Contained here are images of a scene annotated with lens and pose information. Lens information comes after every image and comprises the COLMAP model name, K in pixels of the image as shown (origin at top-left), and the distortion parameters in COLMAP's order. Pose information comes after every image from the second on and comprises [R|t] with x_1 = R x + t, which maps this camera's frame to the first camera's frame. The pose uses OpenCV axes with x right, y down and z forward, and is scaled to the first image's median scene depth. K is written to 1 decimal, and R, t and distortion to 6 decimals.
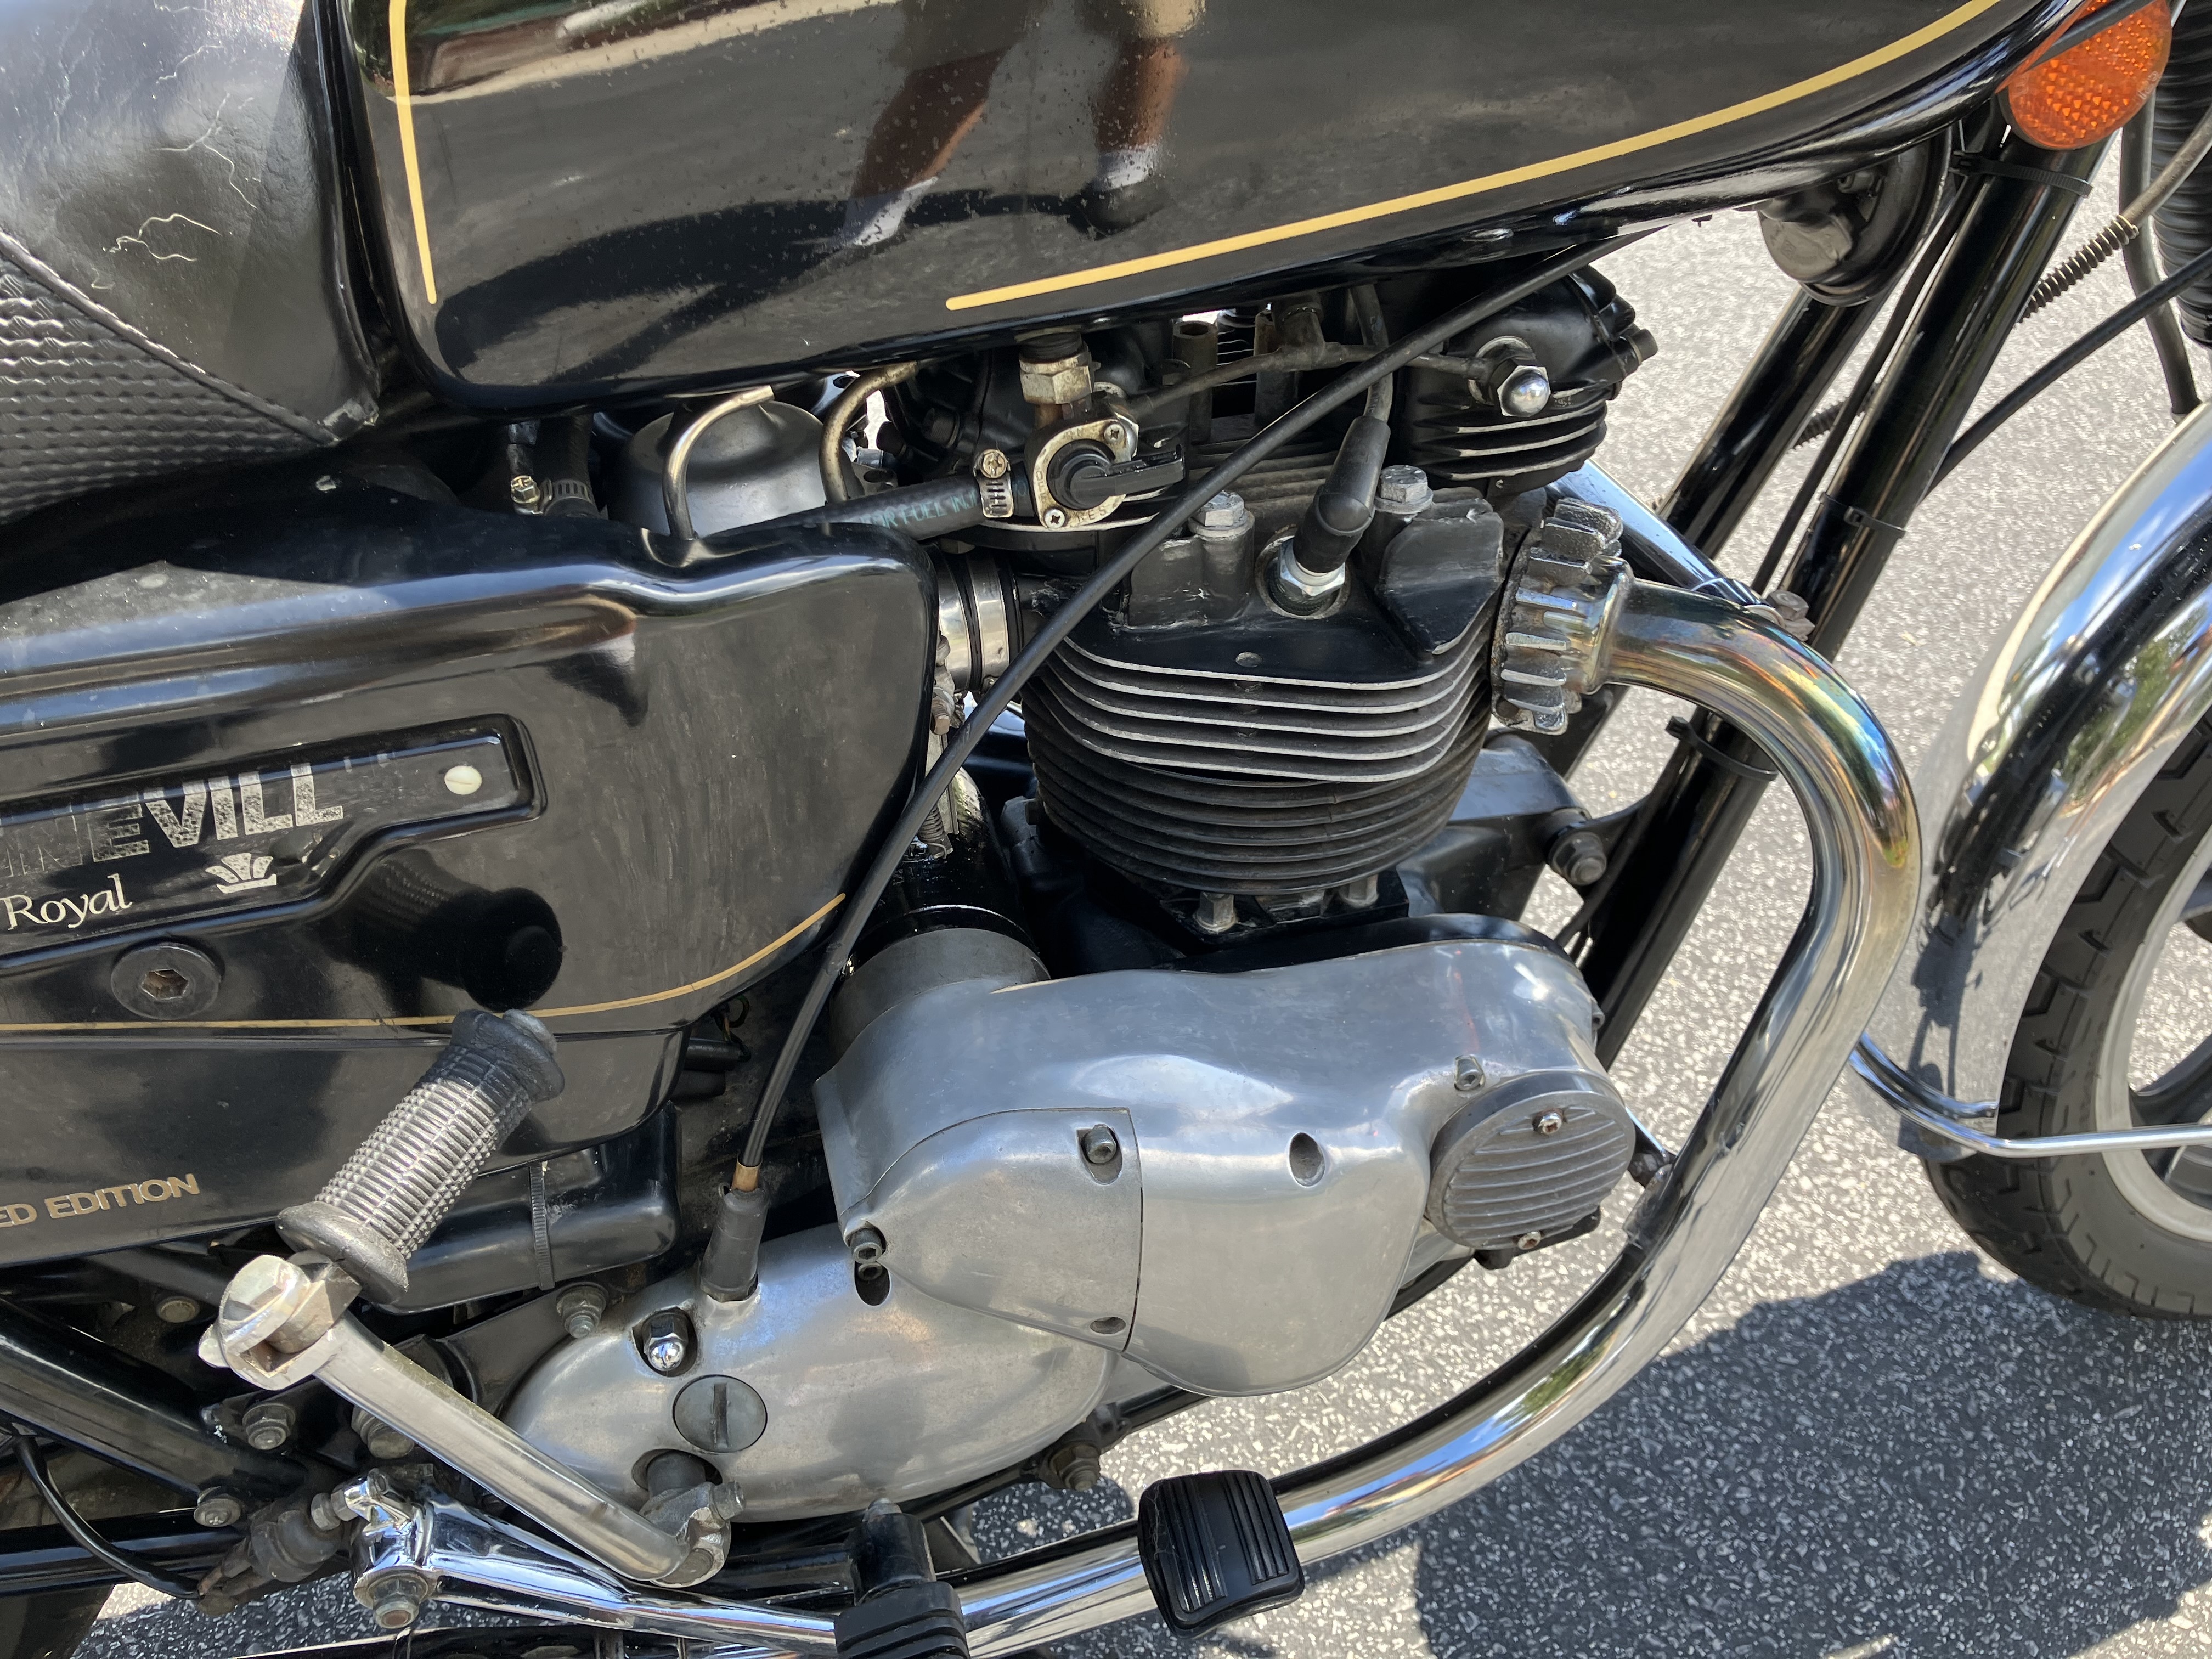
lens RADIAL K [[1843.7, 0, 1139.6], [0, 1843.7, 828.4], [0, 0, 1]] dist [0.123248, -0.257927]
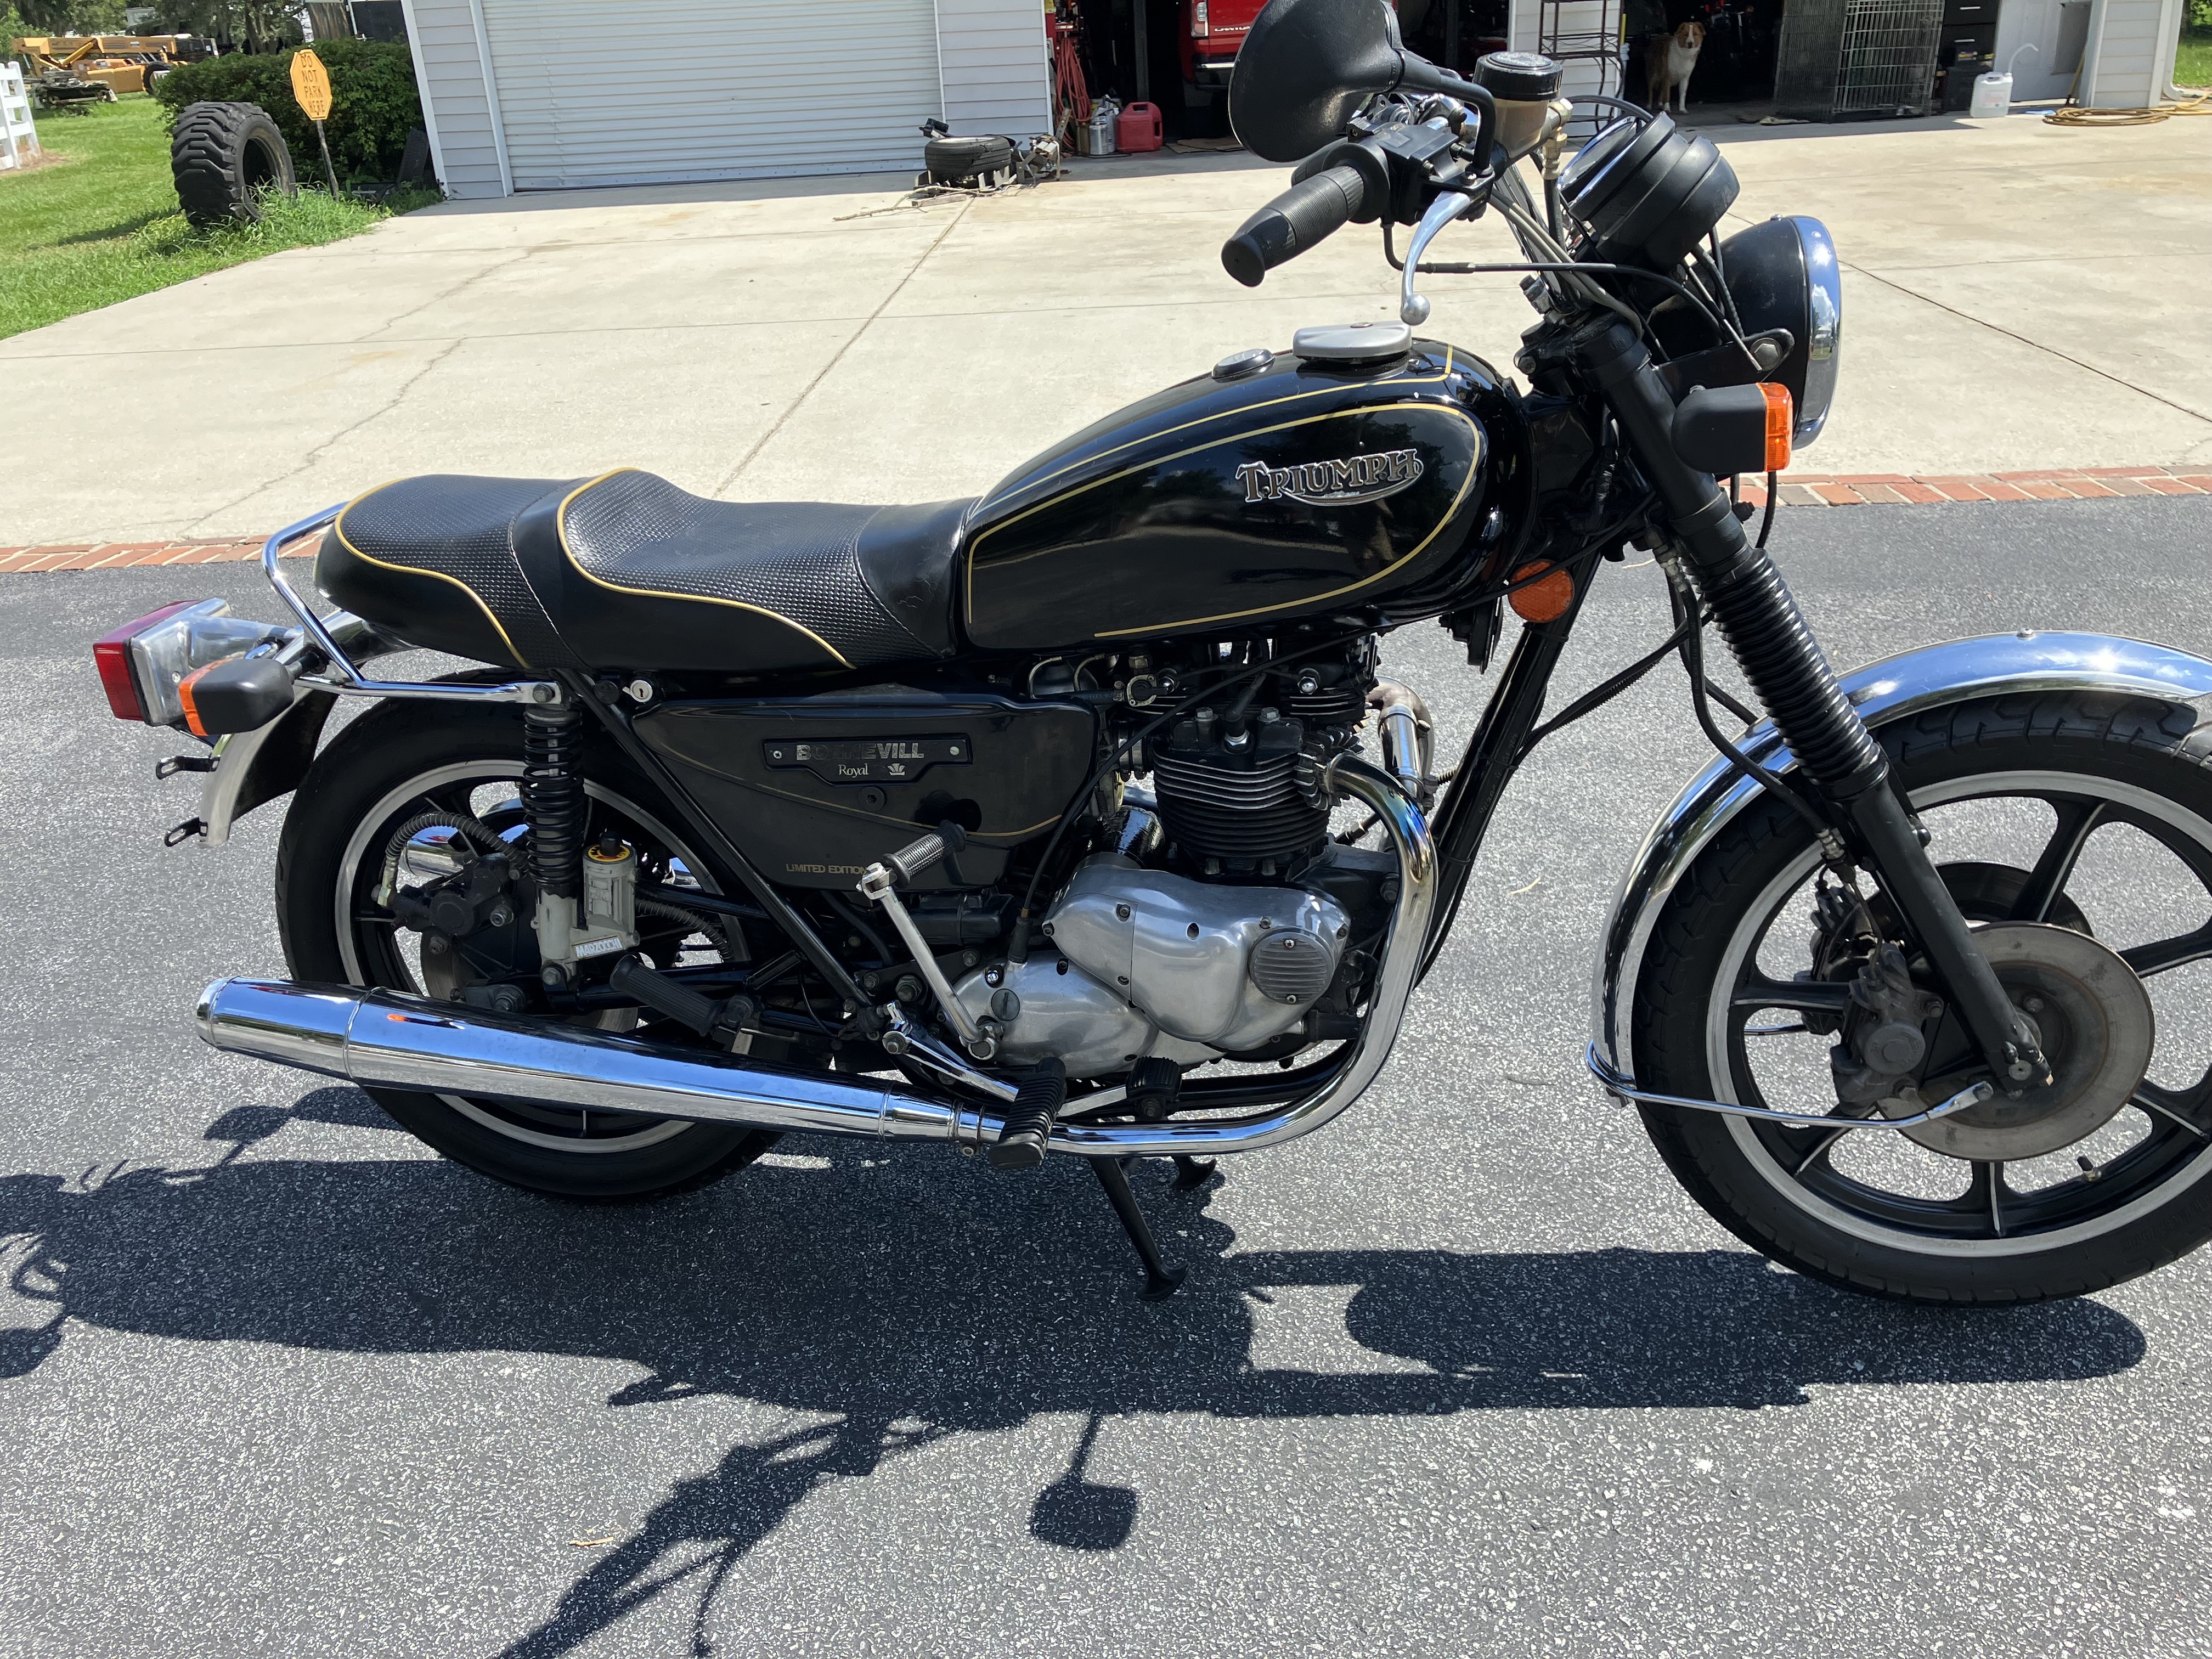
lens RADIAL K [[1856.9, 0, 1121.3], [0, 1856.9, 862.8], [0, 0, 1]] dist [0.117553, -0.116075]
pose [[0.905560, 0.128019, -0.404440, 1.188385], [-0.206320, 0.965935, -0.156208, 0.570195], [0.370666, 0.224900, 0.901126, -1.743628]]
